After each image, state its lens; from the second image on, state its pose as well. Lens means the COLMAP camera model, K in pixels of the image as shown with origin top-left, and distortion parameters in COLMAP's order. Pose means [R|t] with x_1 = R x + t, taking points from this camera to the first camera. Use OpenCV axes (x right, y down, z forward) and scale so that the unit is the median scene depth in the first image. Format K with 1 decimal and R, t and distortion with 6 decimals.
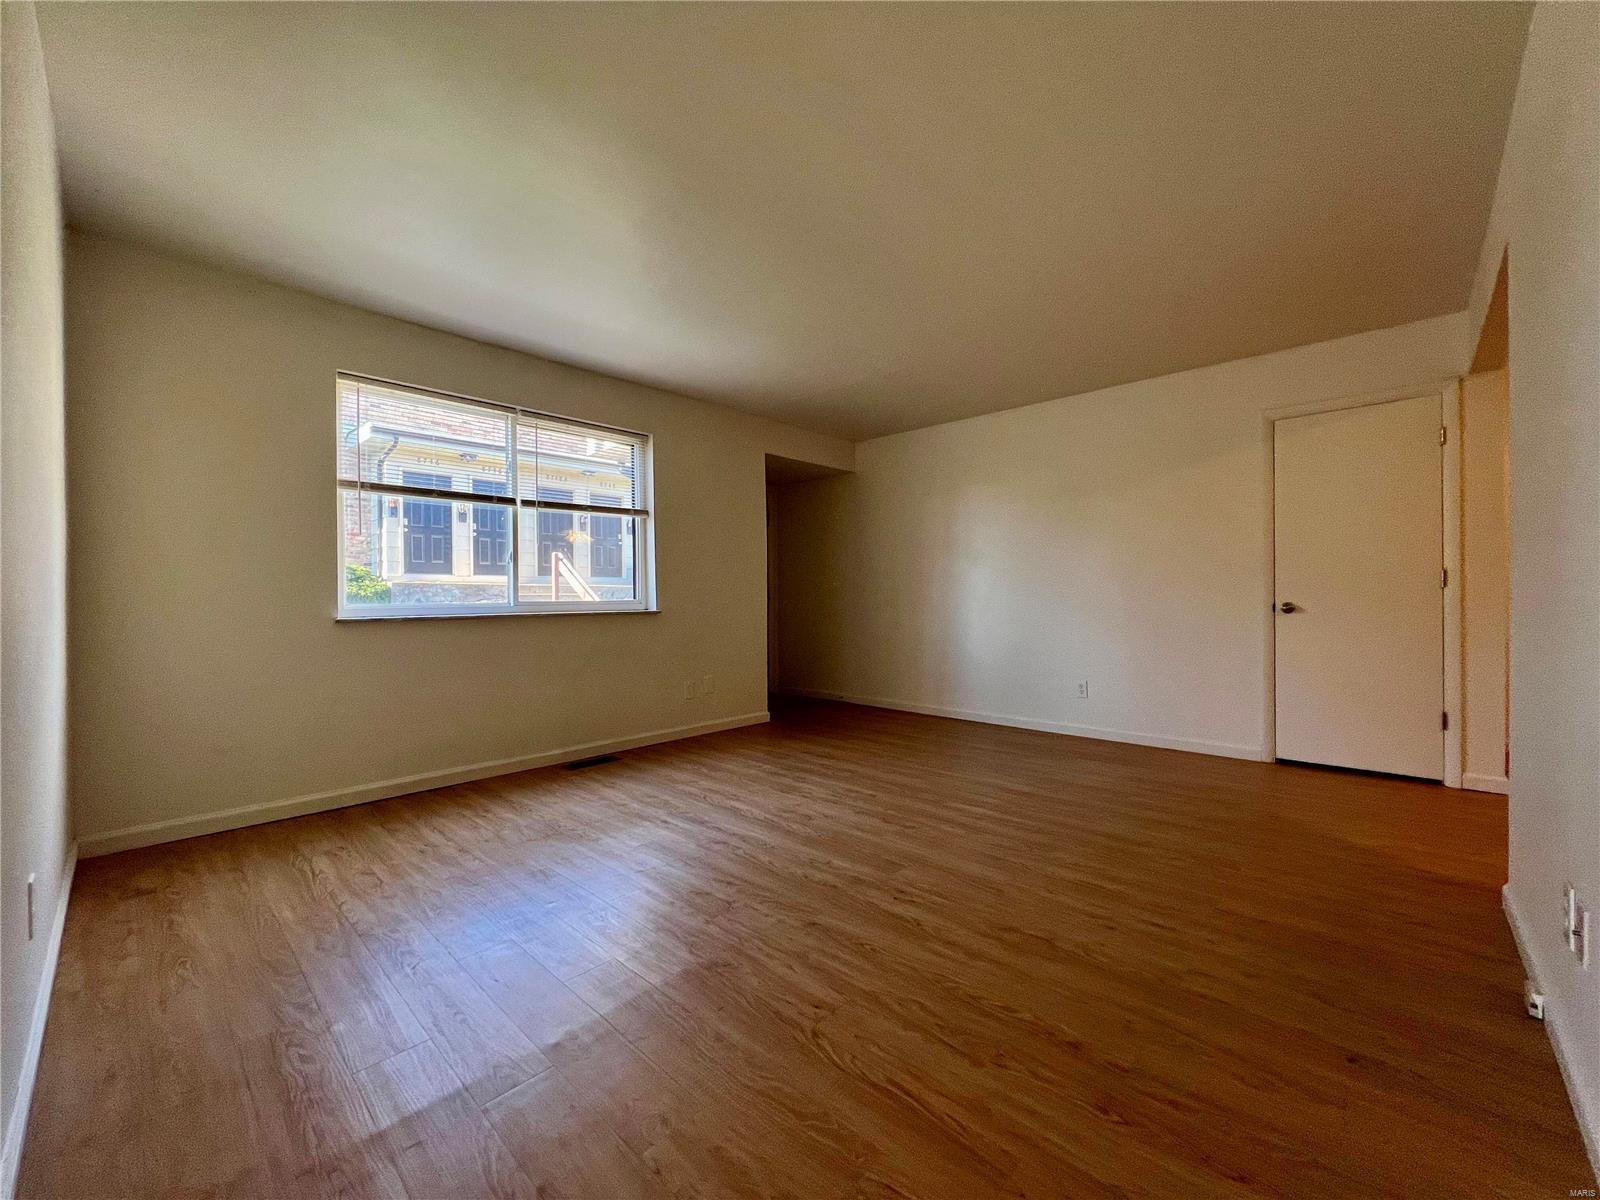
lens RADIAL K [[641.5, 0, 797.8], [0, 641.5, 602.2], [0, 0, 1]] dist [-0.000395, 0.000334]
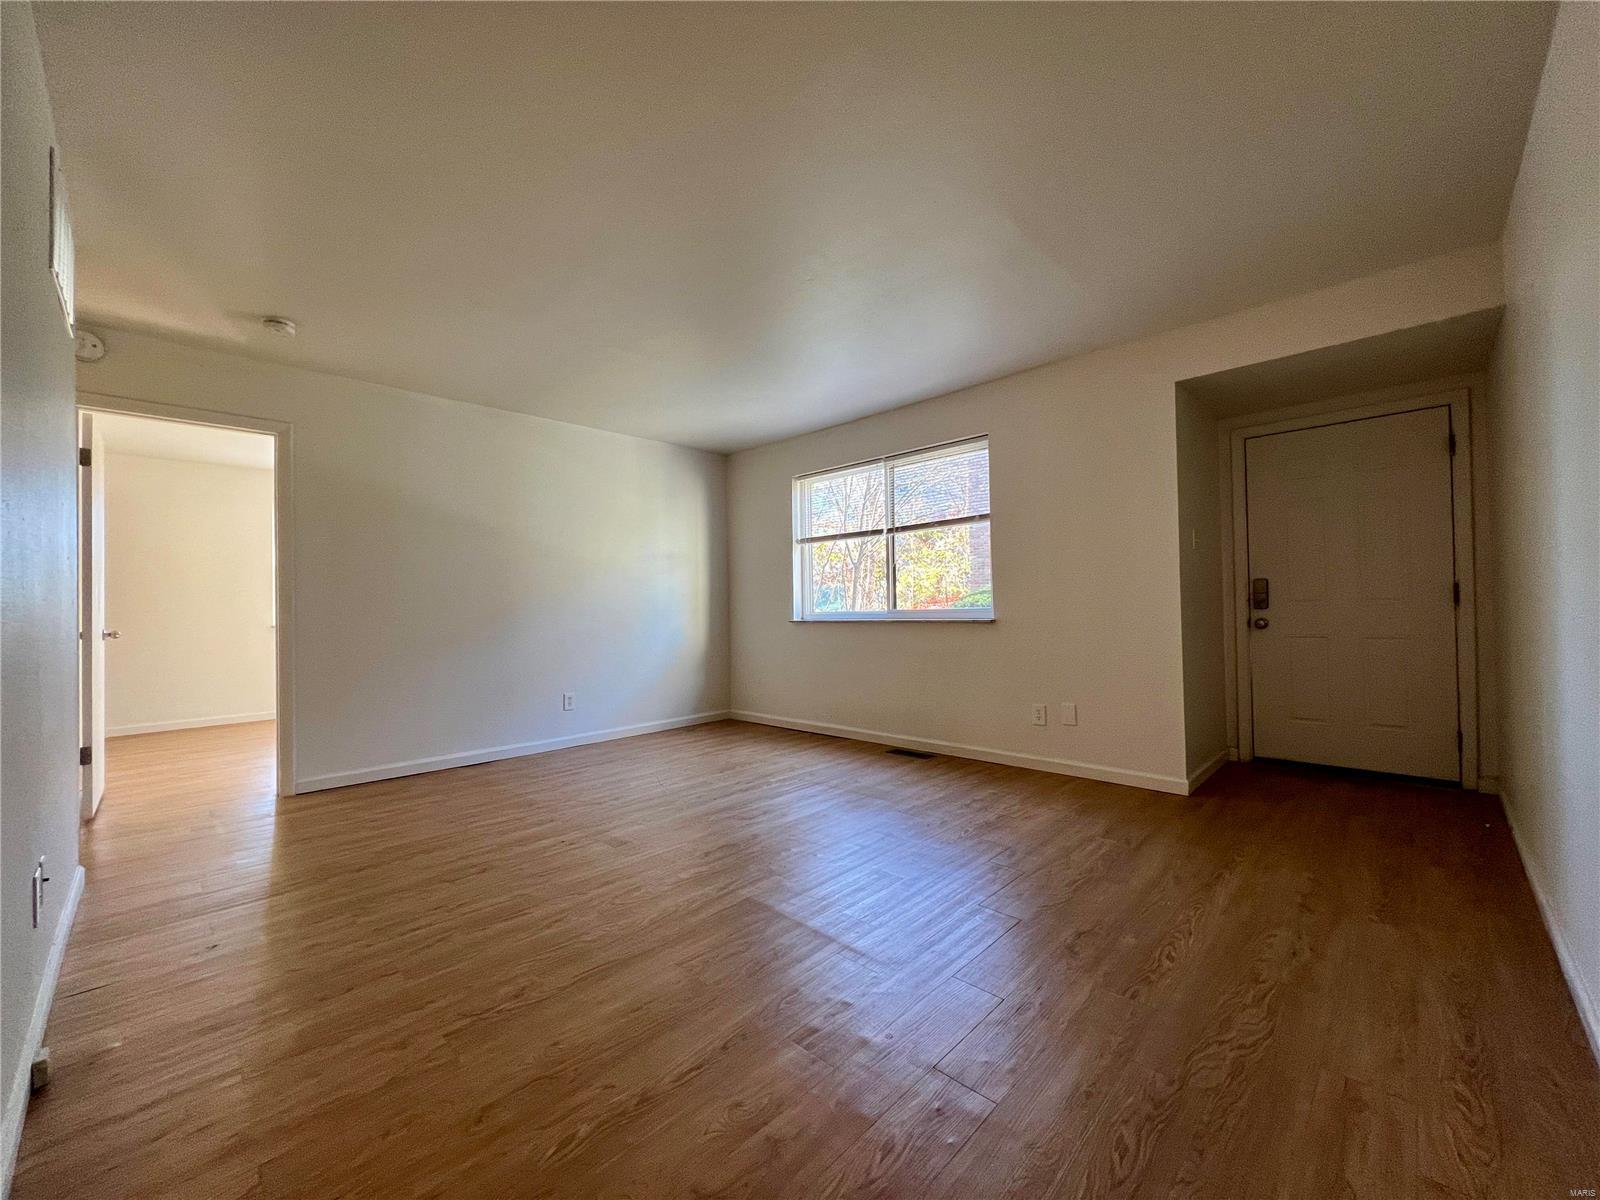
lens RADIAL K [[637.7, 0, 796.7], [0, 637.7, 598.6], [0, 0, 1]] dist [-0.001873, 0.000104]
pose [[-0.011824, -0.008004, -0.999898, 1.022121], [0.009622, 0.999921, -0.008118, -0.018063], [0.999884, -0.009717, -0.011746, 1.044186]]
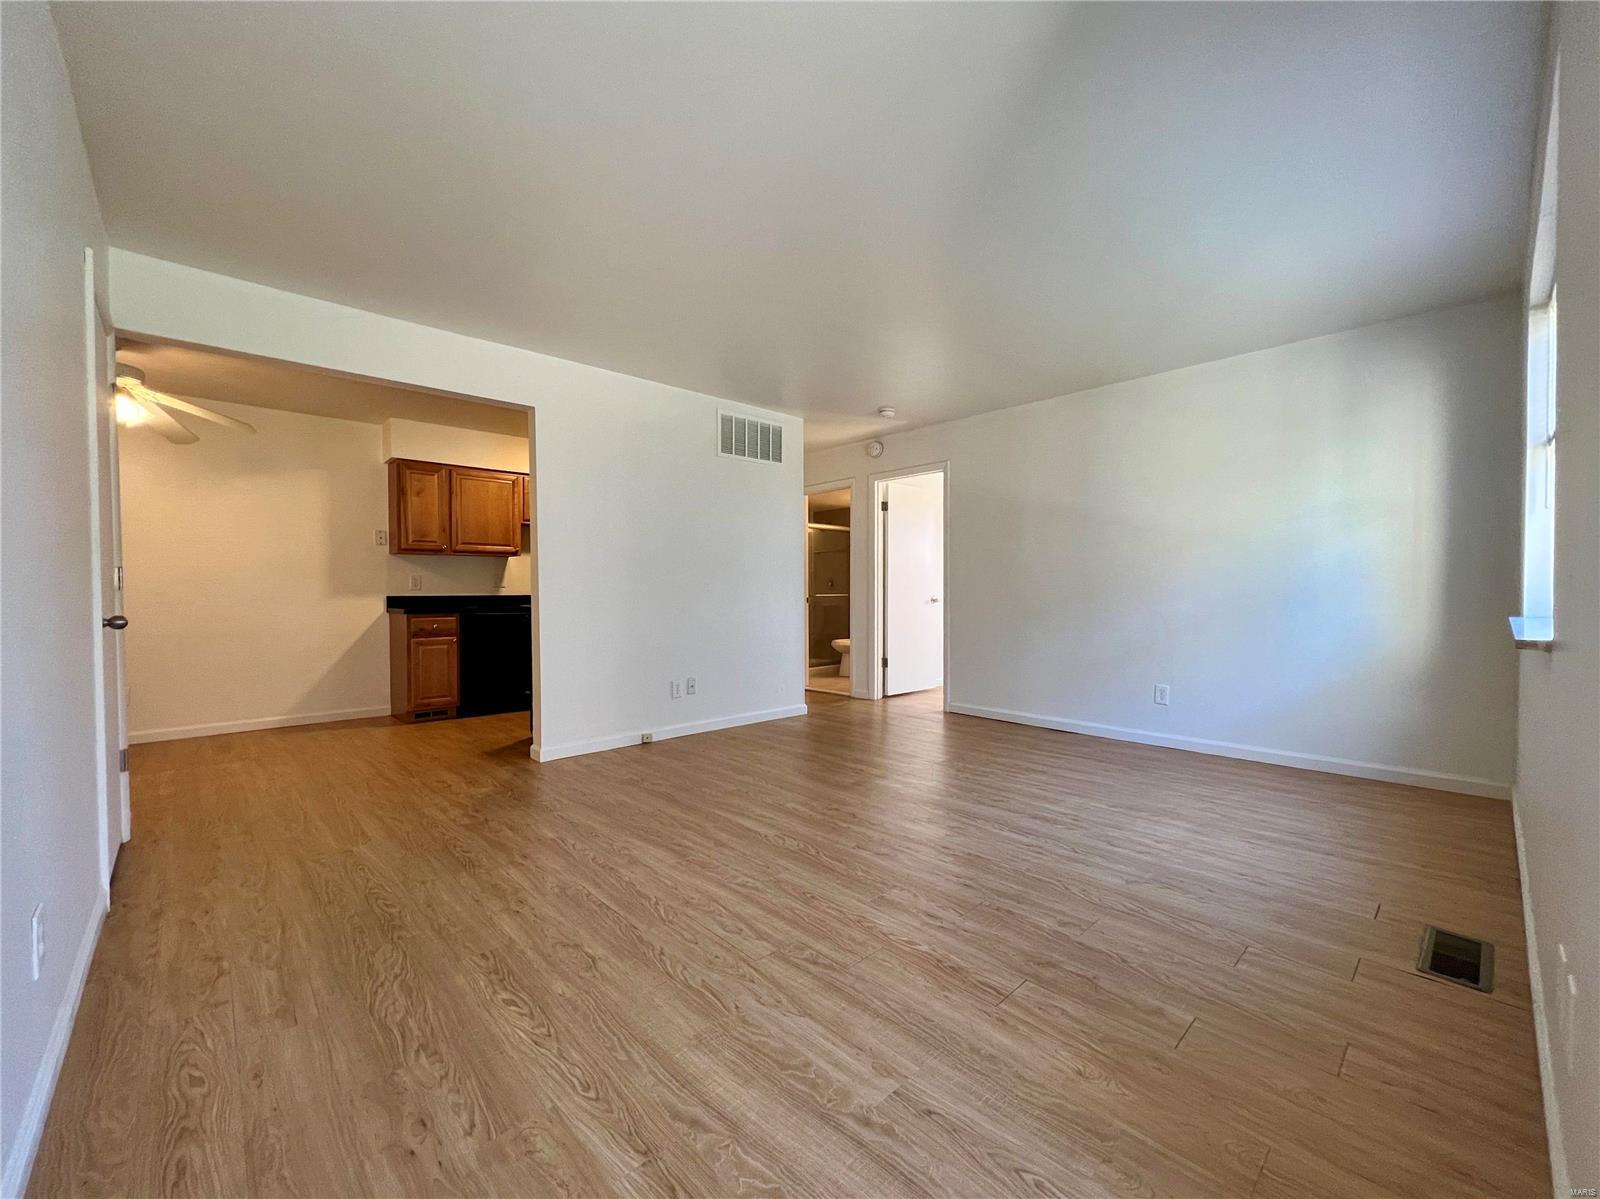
lens RADIAL K [[643.2, 0, 802.2], [0, 643.2, 601.8], [0, 0, 1]] dist [-0.003225, 0.000195]
pose [[-0.998531, 0.007479, 0.053659, 0.150670], [0.008783, 0.999671, 0.024102, -0.022526], [-0.053461, 0.024538, -0.998268, 1.886981]]
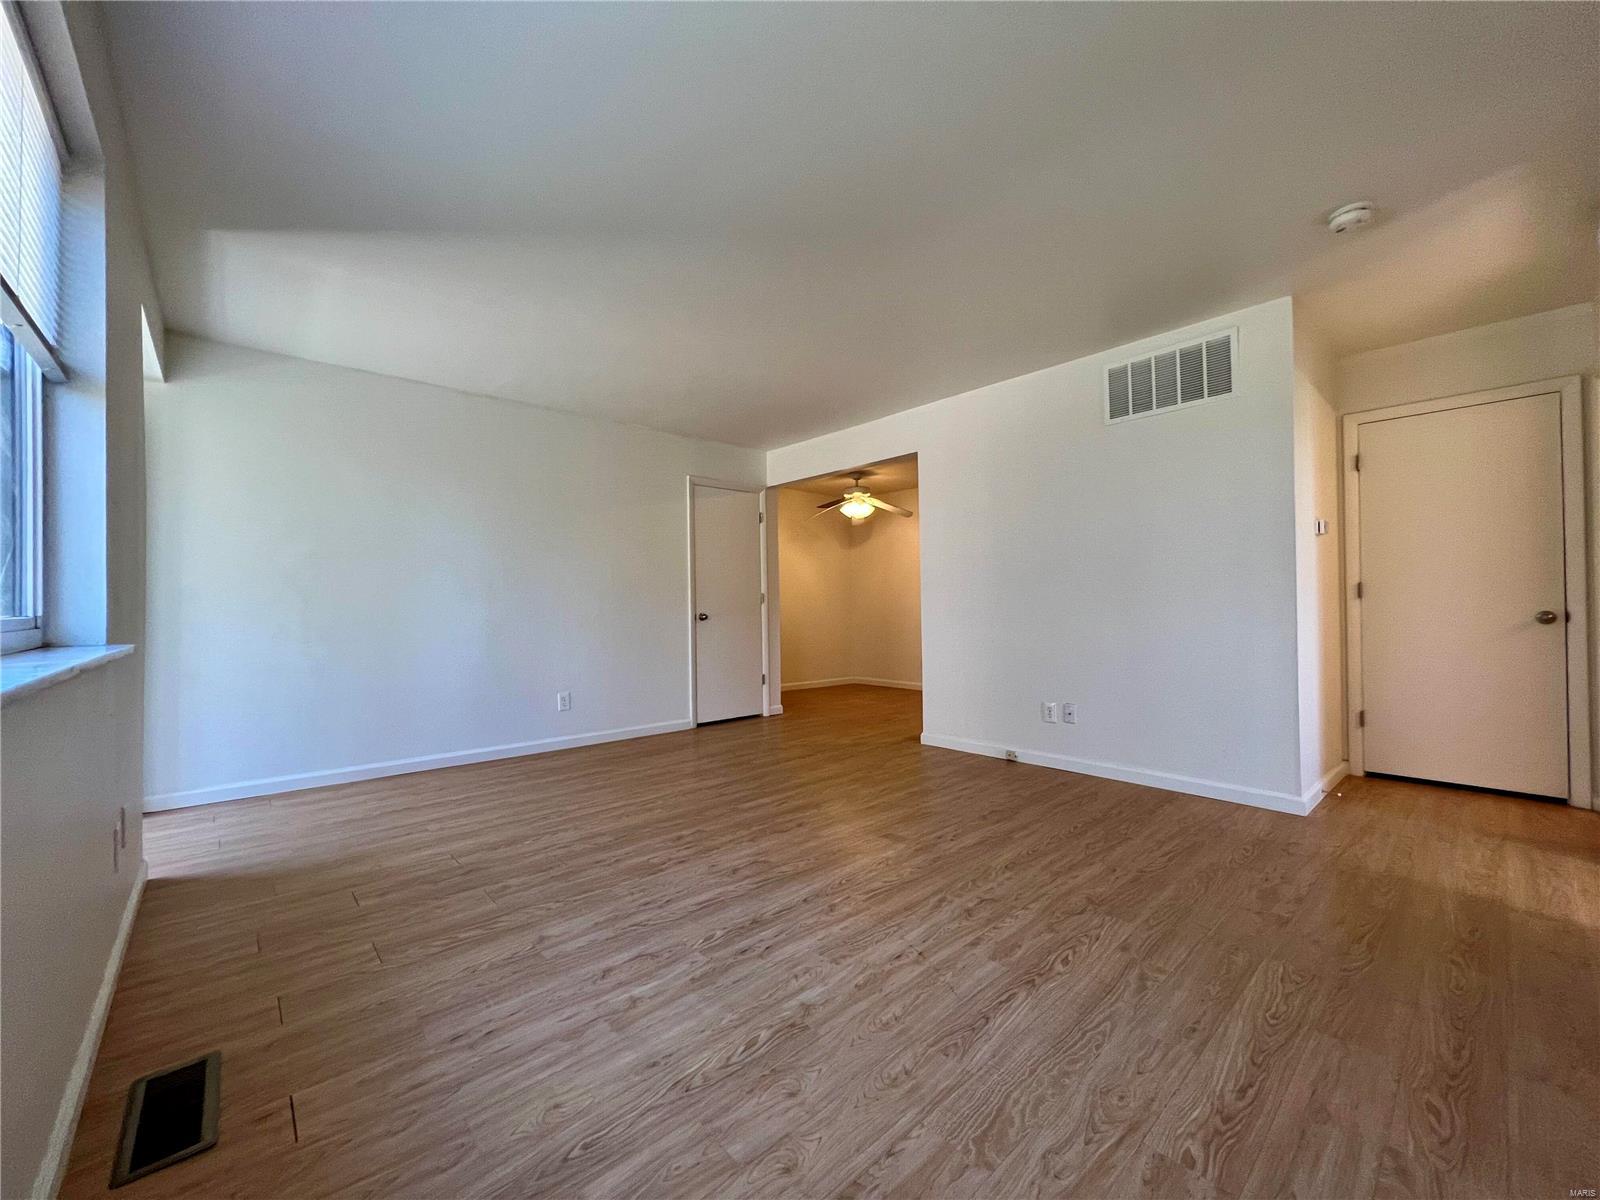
lens RADIAL K [[641.5, 0, 797.8], [0, 641.5, 602.2], [0, 0, 1]] dist [-0.000395, 0.000334]
pose [[0.074966, 0.012051, 0.997113, -0.801882], [0.015856, 0.999786, -0.013276, -0.001276], [-0.997060, 0.016805, 0.074759, 0.835473]]
